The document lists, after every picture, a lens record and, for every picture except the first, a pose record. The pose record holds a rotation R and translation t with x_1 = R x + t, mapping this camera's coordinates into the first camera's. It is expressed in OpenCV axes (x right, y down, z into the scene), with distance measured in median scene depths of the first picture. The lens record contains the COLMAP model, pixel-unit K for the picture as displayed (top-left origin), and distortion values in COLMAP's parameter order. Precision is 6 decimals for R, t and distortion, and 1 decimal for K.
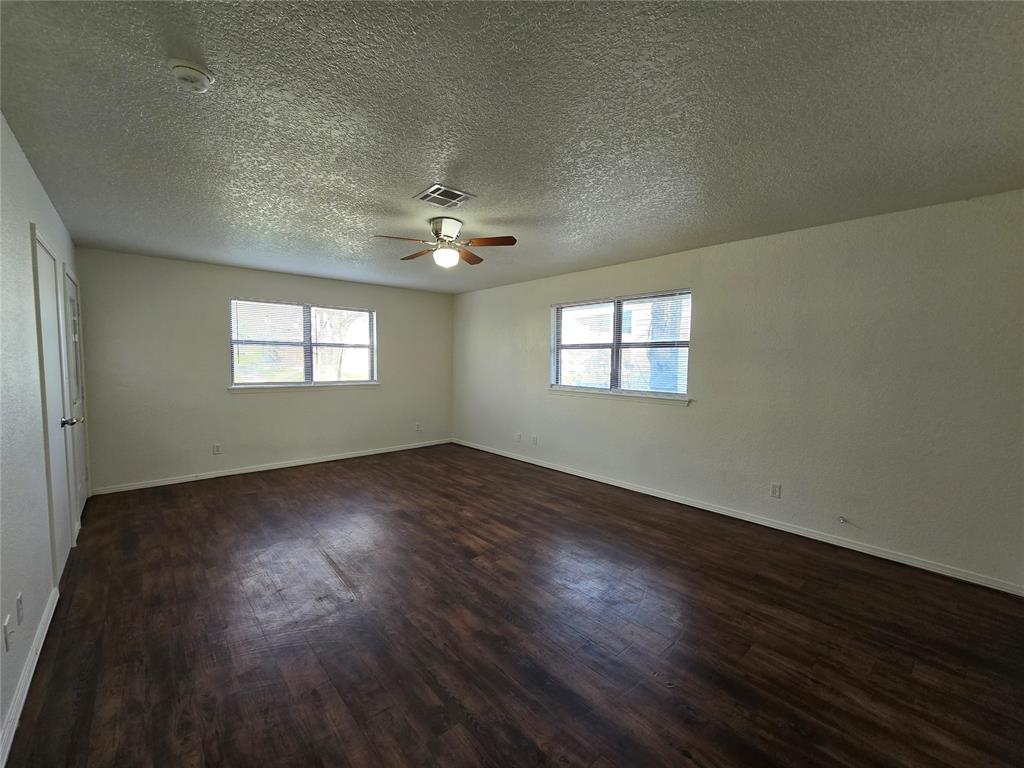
lens RADIAL K [[417.2, 0, 510.7], [0, 417.2, 391.1], [0, 0, 1]] dist [-0.002411, -0.000220]
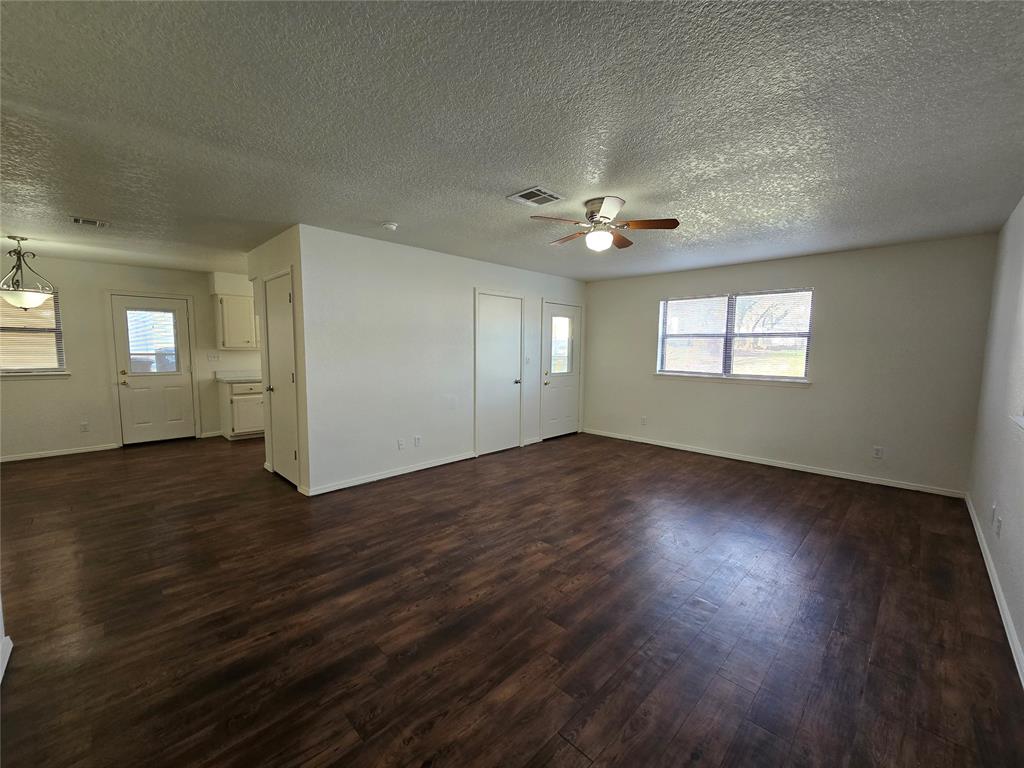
lens RADIAL K [[418.5, 0, 508.0], [0, 418.5, 387.9], [0, 0, 1]] dist [-0.001966, -0.000109]
pose [[0.055711, 0.086328, -0.994708, 0.667822], [-0.085717, 0.992991, 0.081378, -0.035837], [0.994761, 0.080729, 0.062721, 0.615593]]
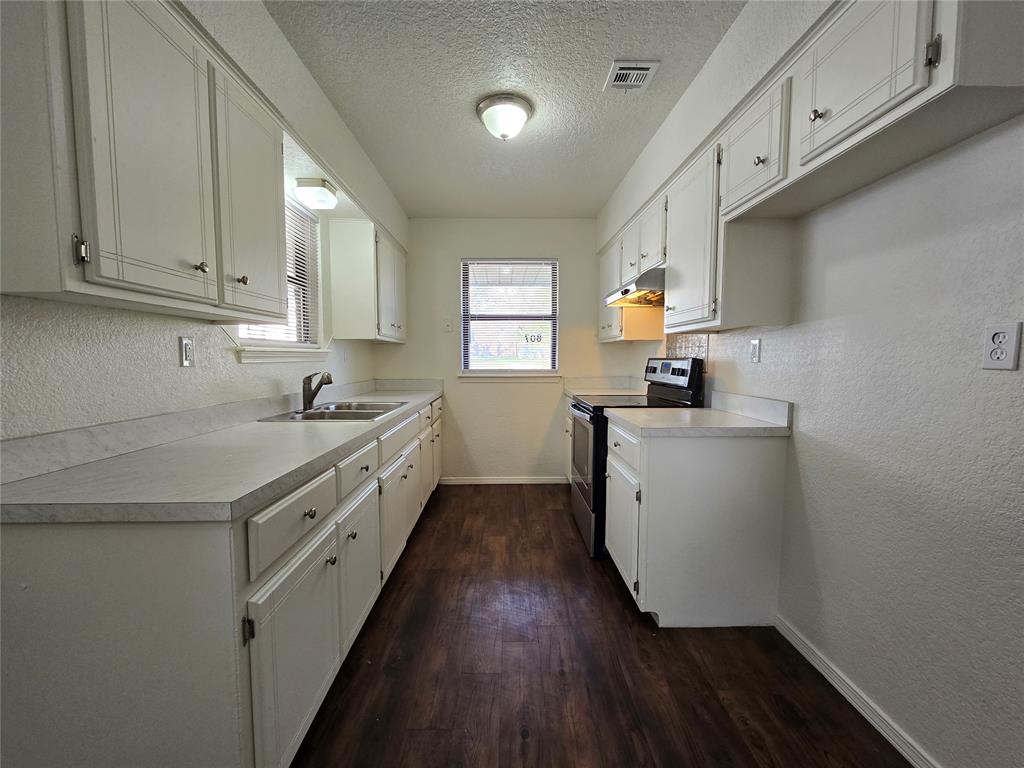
lens RADIAL K [[422.2, 0, 509.3], [0, 422.2, 389.0], [0, 0, 1]] dist [-0.000999, -0.000199]
pose [[0.753087, 0.036768, -0.656892, -0.648003], [-0.041648, 0.999099, 0.008175, 0.080683], [0.656601, 0.021202, 0.753940, -0.382701]]
